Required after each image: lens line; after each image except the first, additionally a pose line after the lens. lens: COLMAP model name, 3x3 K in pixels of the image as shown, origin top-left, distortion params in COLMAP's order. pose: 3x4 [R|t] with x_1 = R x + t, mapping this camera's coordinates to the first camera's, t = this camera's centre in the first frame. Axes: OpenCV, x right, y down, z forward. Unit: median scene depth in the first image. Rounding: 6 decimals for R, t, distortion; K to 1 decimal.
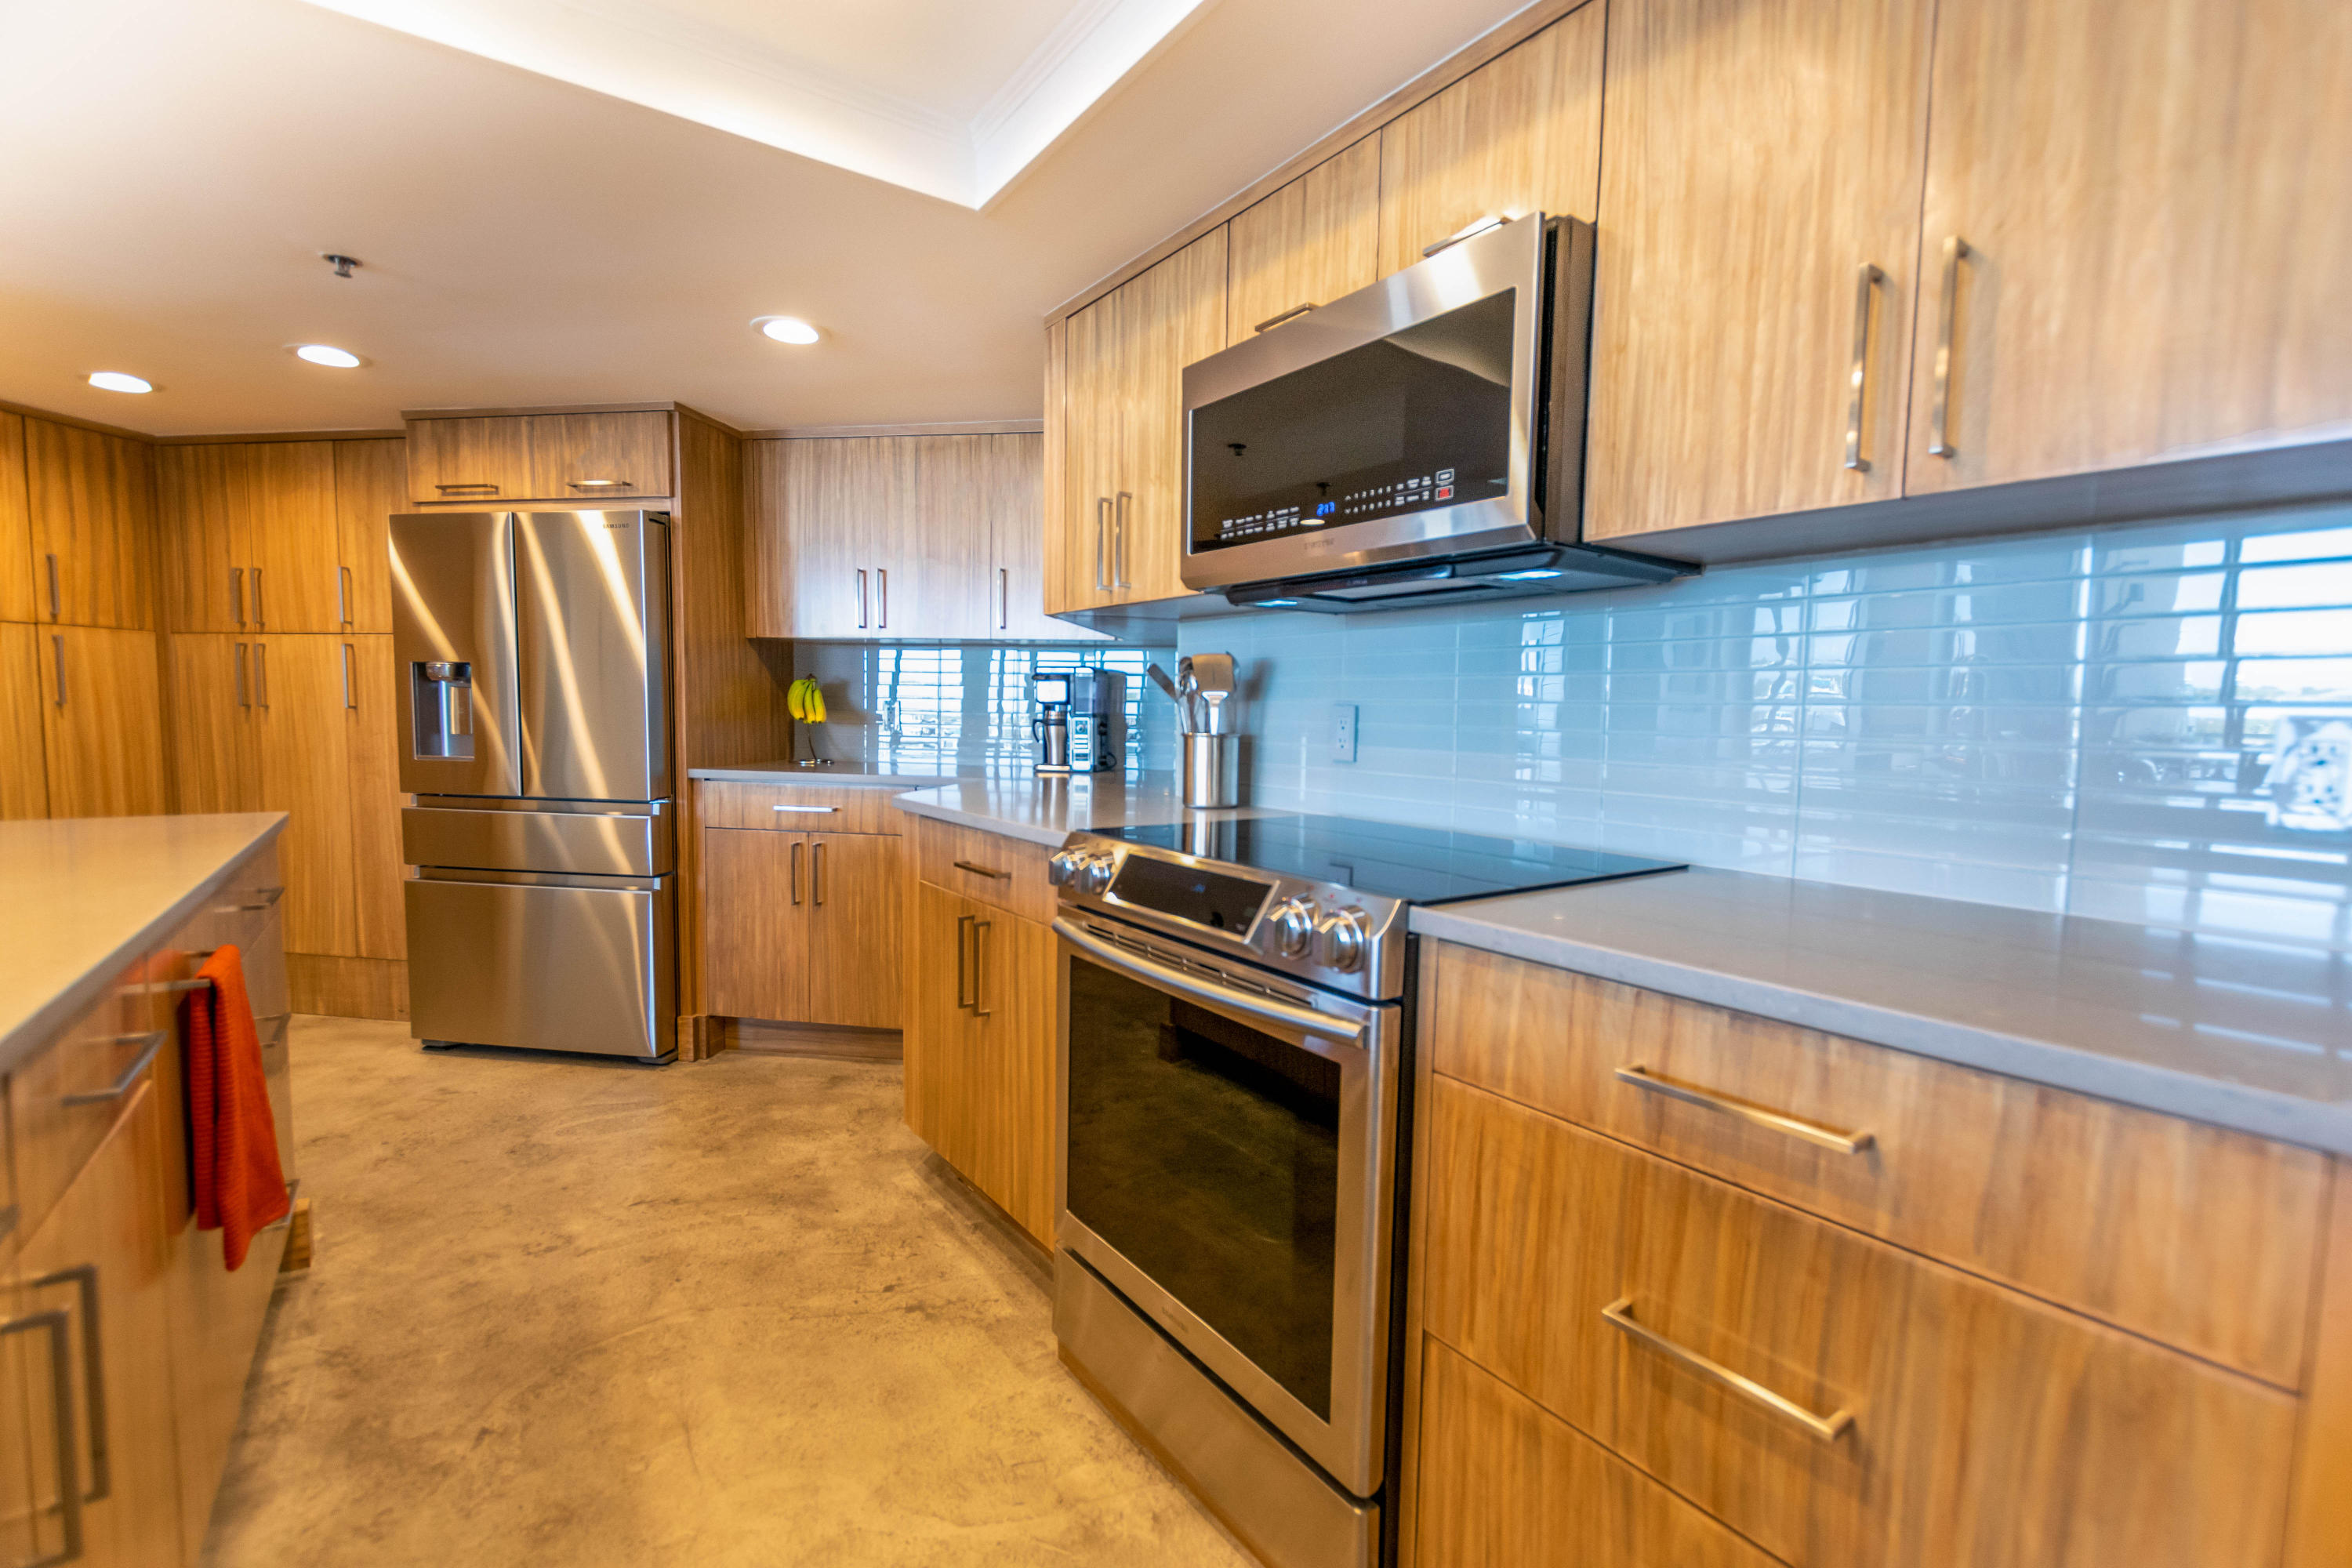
lens RADIAL K [[1030.1, 0, 1176.0], [0, 1030.1, 784.0], [0, 0, 1]] dist [0.001317, -0.000249]
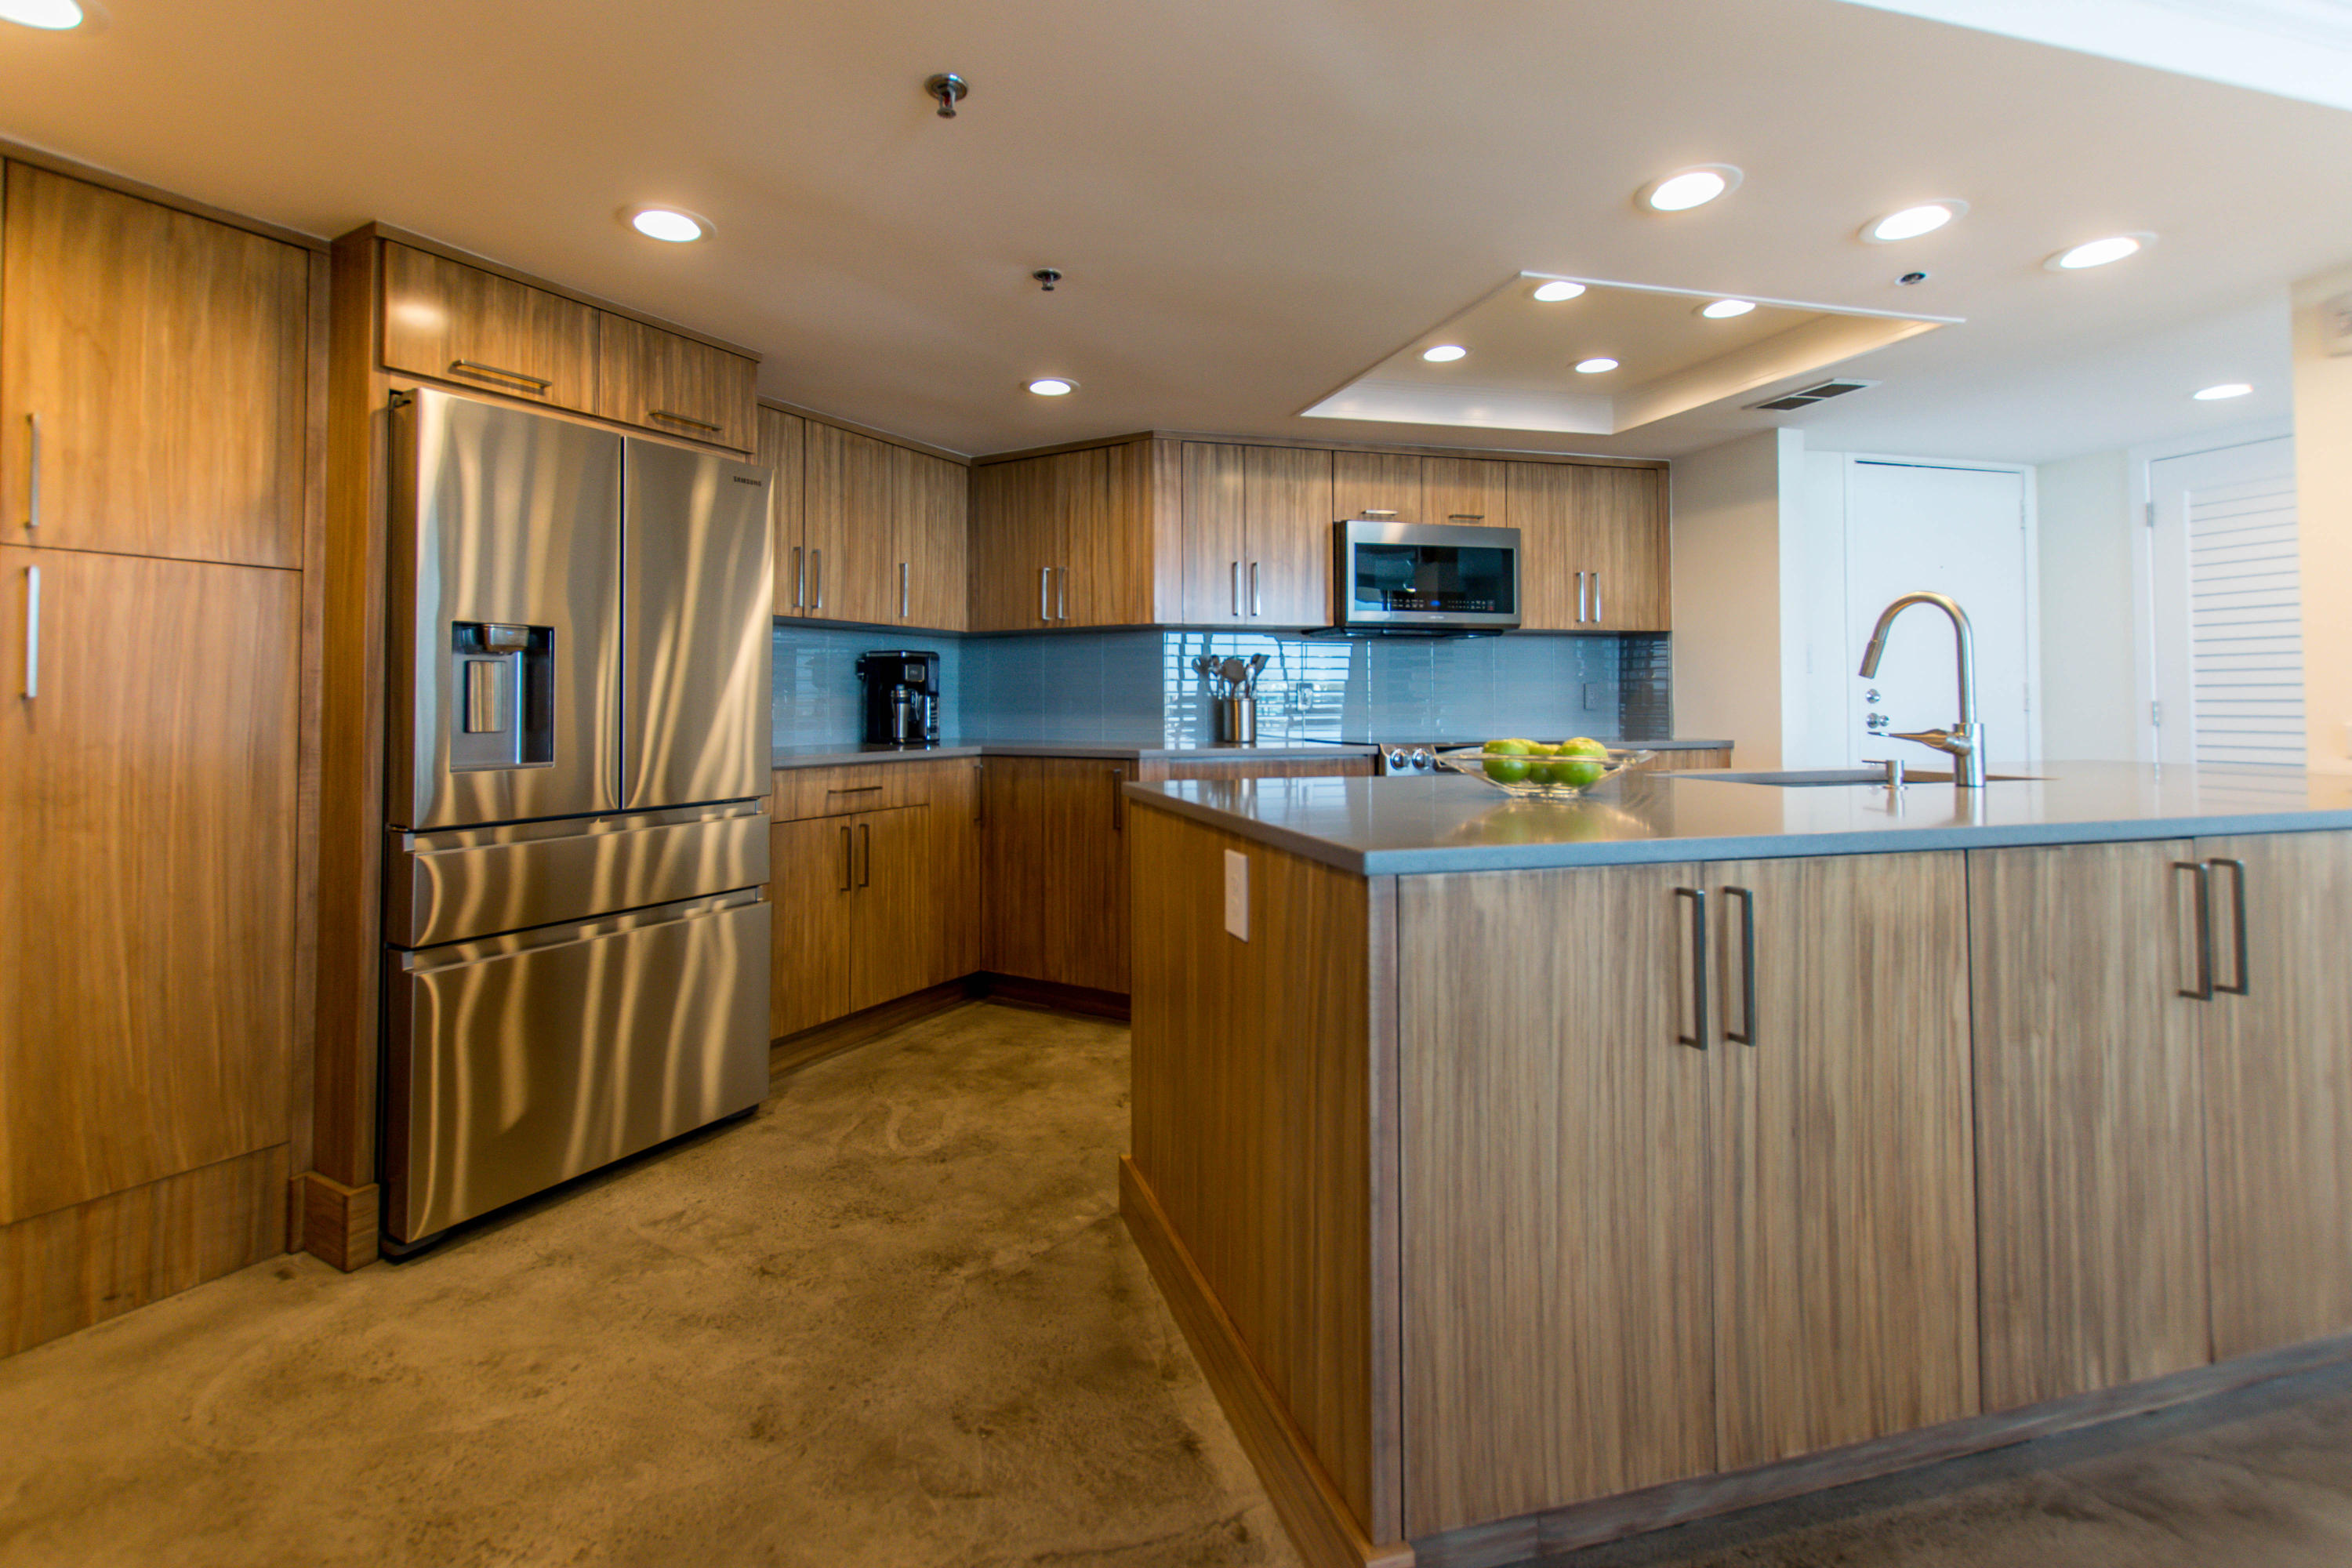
lens RADIAL K [[1052.2, 0, 1178.6], [0, 1052.2, 671.9], [0, 0, 1]] dist [0.001104, 0.000082]
pose [[0.344143, 0.006581, 0.938894, -1.222363], [0.074882, 0.996598, -0.034433, -0.031773], [-0.935926, 0.082156, 0.342480, 0.359249]]
